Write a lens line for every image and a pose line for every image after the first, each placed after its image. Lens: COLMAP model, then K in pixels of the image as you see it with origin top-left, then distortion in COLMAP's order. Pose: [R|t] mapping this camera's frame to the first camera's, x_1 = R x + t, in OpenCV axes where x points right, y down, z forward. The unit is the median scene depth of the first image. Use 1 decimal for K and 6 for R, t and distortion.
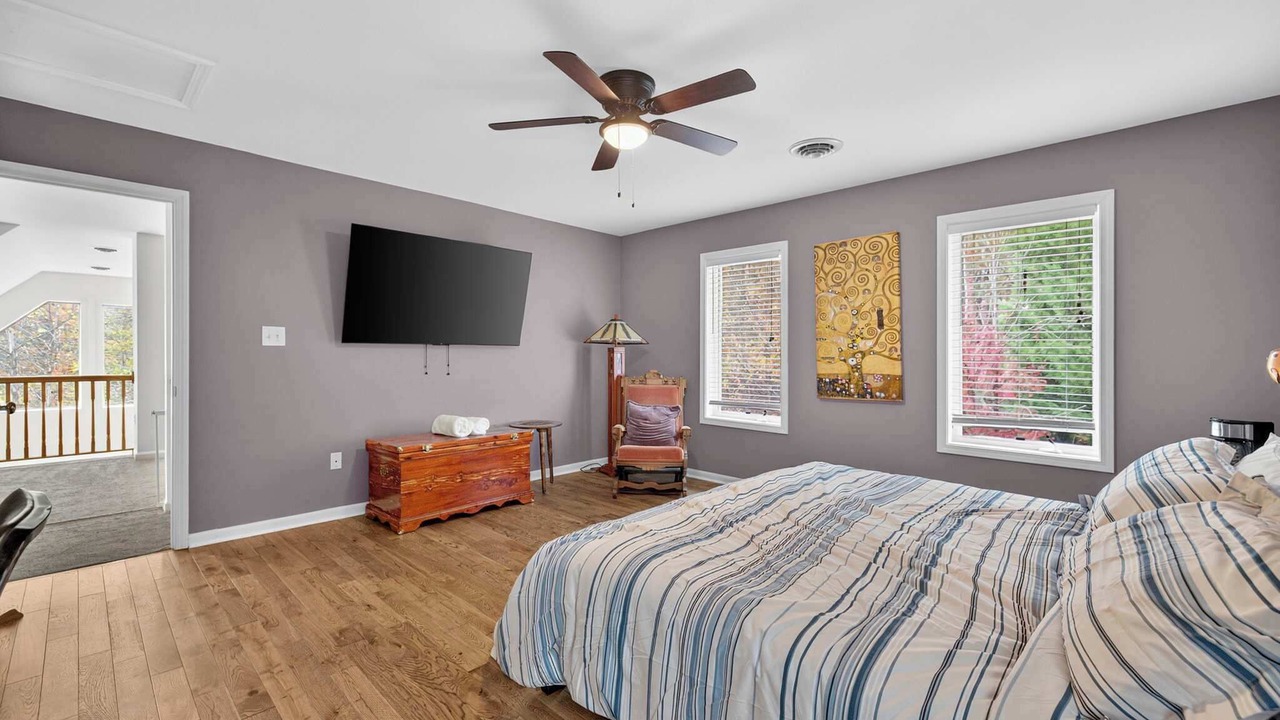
lens RADIAL K [[539.3, 0, 627.1], [0, 539.3, 358.3], [0, 0, 1]] dist [0.000483, -0.000405]
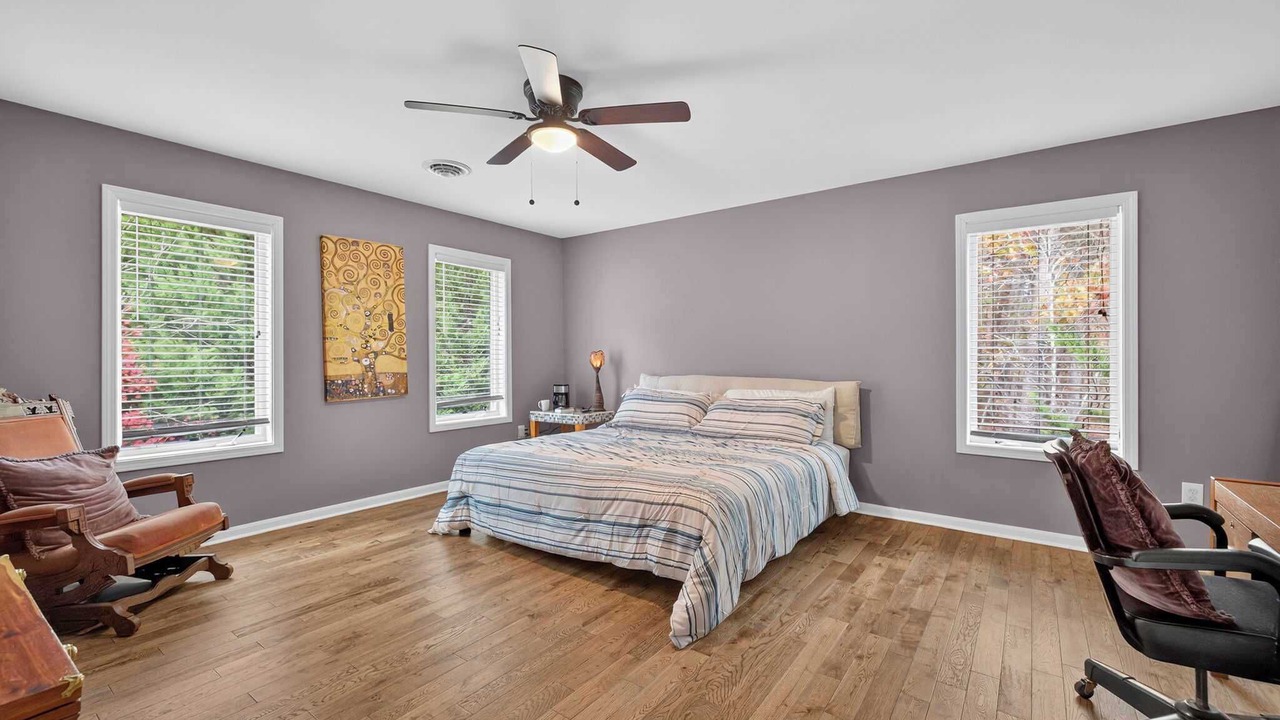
lens RADIAL K [[532.4, 0, 635.6], [0, 532.4, 354.5], [0, 0, 1]] dist [0.002387, 0.000361]
pose [[-0.137885, -0.002971, 0.990444, -0.660555], [0.007071, 0.999967, 0.003984, -0.007925], [-0.990423, 0.007552, -0.137859, 0.647668]]
